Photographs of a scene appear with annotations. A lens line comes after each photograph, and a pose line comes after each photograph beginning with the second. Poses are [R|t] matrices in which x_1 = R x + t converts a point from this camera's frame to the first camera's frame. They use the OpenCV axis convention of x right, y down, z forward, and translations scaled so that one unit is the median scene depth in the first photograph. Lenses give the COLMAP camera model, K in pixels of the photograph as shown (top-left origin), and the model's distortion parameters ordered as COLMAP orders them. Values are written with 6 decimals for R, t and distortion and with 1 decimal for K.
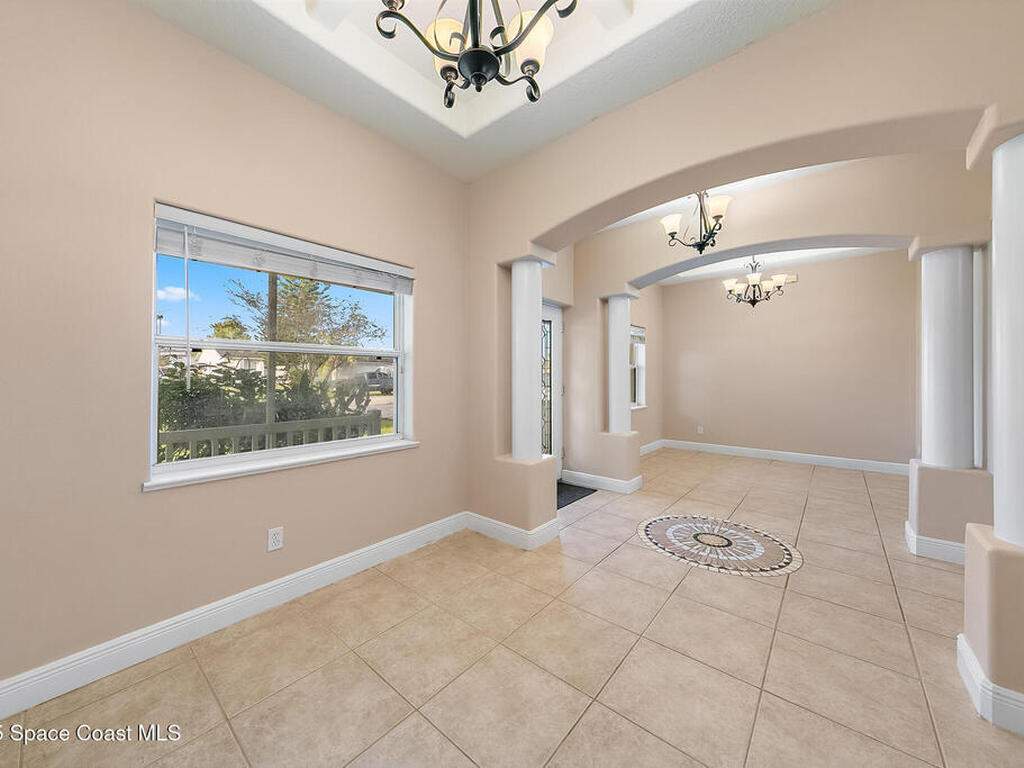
lens RADIAL K [[383.6, 0, 503.6], [0, 383.6, 376.5], [0, 0, 1]] dist [0.009481, -0.000001]
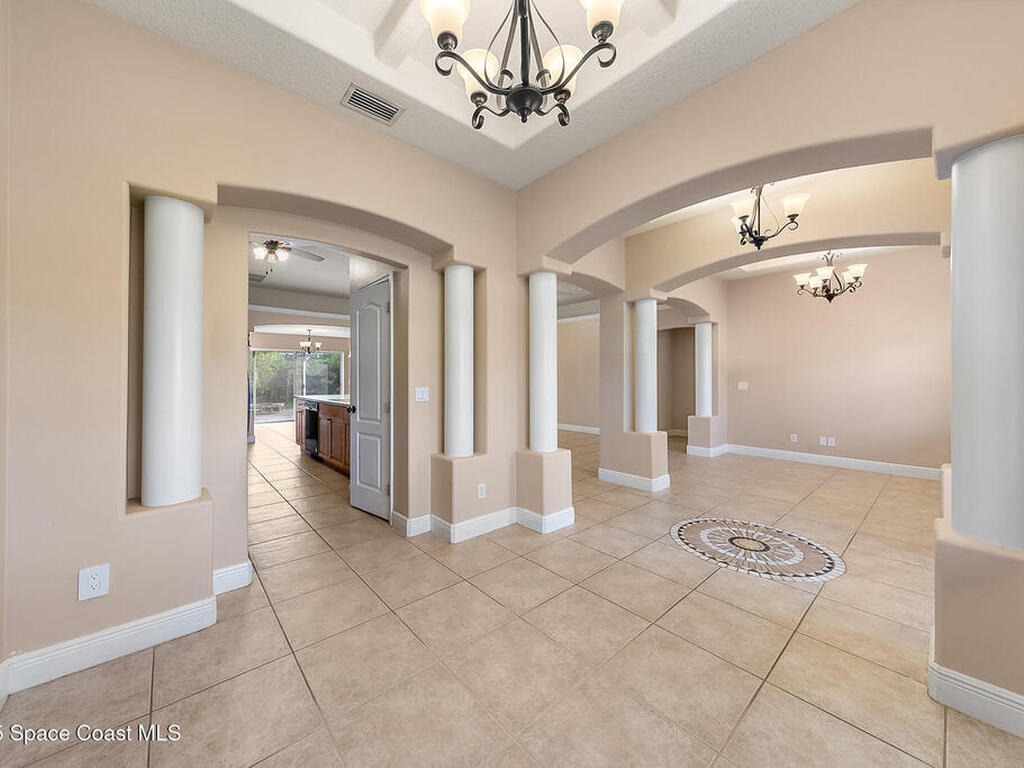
lens RADIAL K [[386.7, 0, 499.2], [0, 386.7, 397.3], [0, 0, 1]] dist [-0.000656, -0.000053]
pose [[-0.988685, -0.011290, 0.149580, 1.101367], [-0.003504, 0.998630, 0.052214, 0.002365], [-0.149965, 0.051099, -0.987370, 2.196223]]
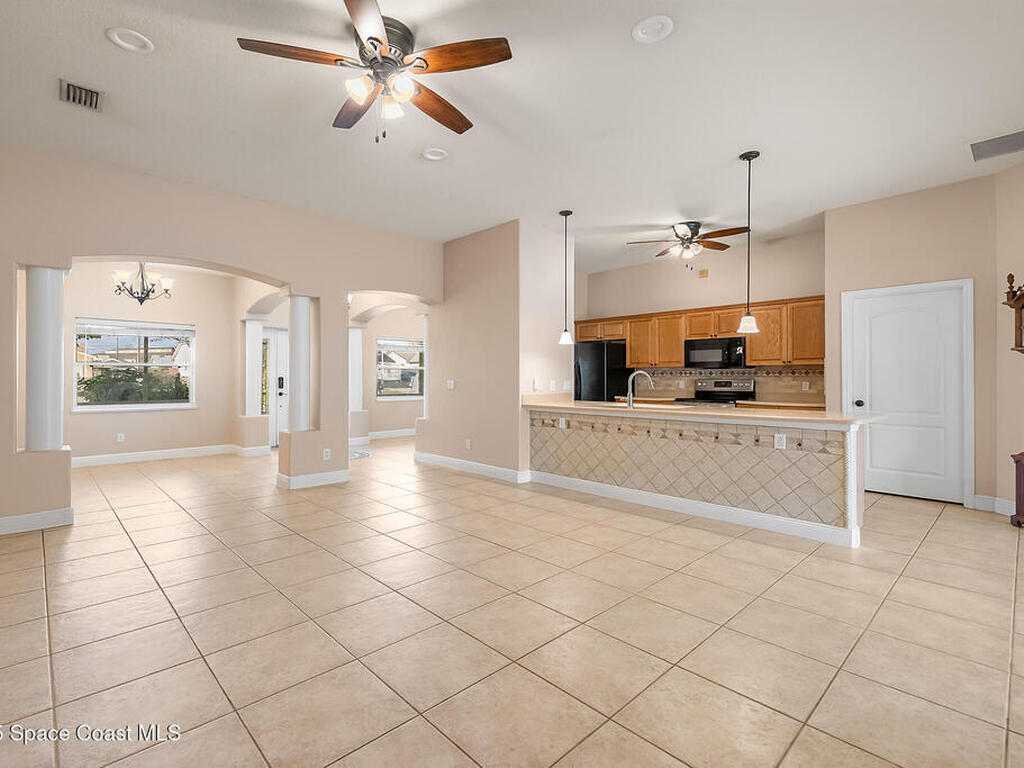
lens RADIAL K [[484.4, 0, 500.0], [0, 484.4, 377.9], [0, 0, 1]] dist [0.001832, 0.000428]
pose [[0.994409, -0.002238, -0.105575, 1.780151], [0.002114, 0.999997, -0.001289, 0.019776], [0.105578, 0.001059, 0.994410, -1.539832]]
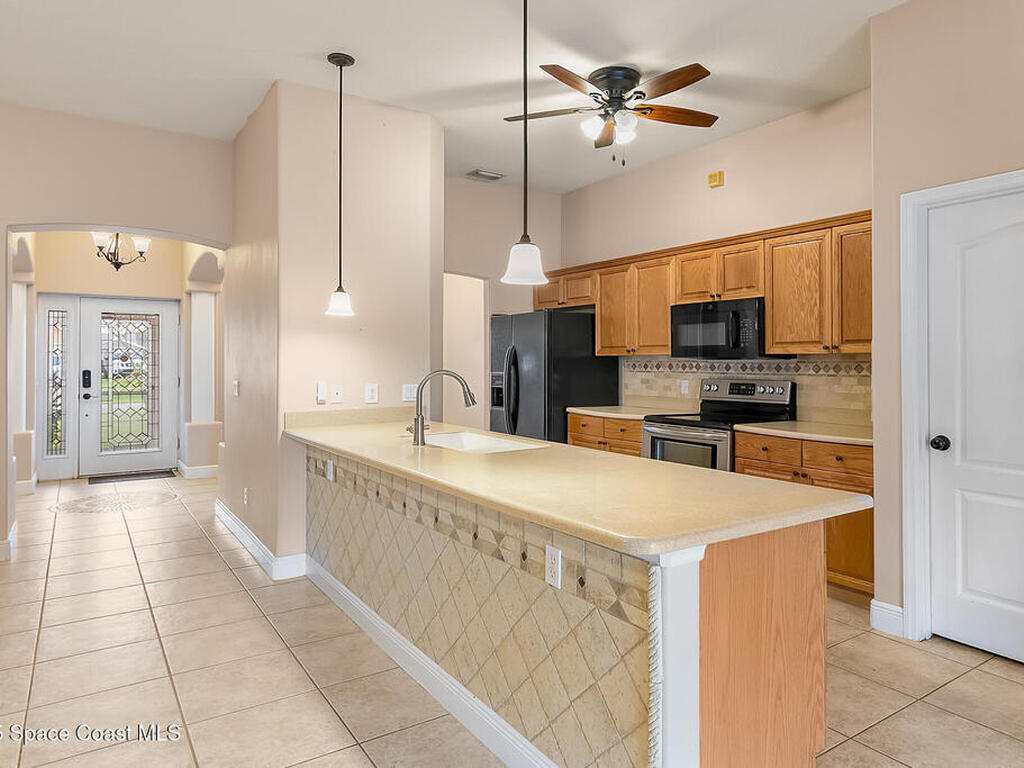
lens RADIAL K [[664.4, 0, 554.0], [0, 664.4, 356.1], [0, 0, 1]] dist [0.002543, -0.001780]
pose [[0.970922, -0.004503, -0.239352, 2.588407], [0.002356, 0.999954, -0.009257, -0.020497], [0.239383, 0.008424, 0.970889, -0.797162]]
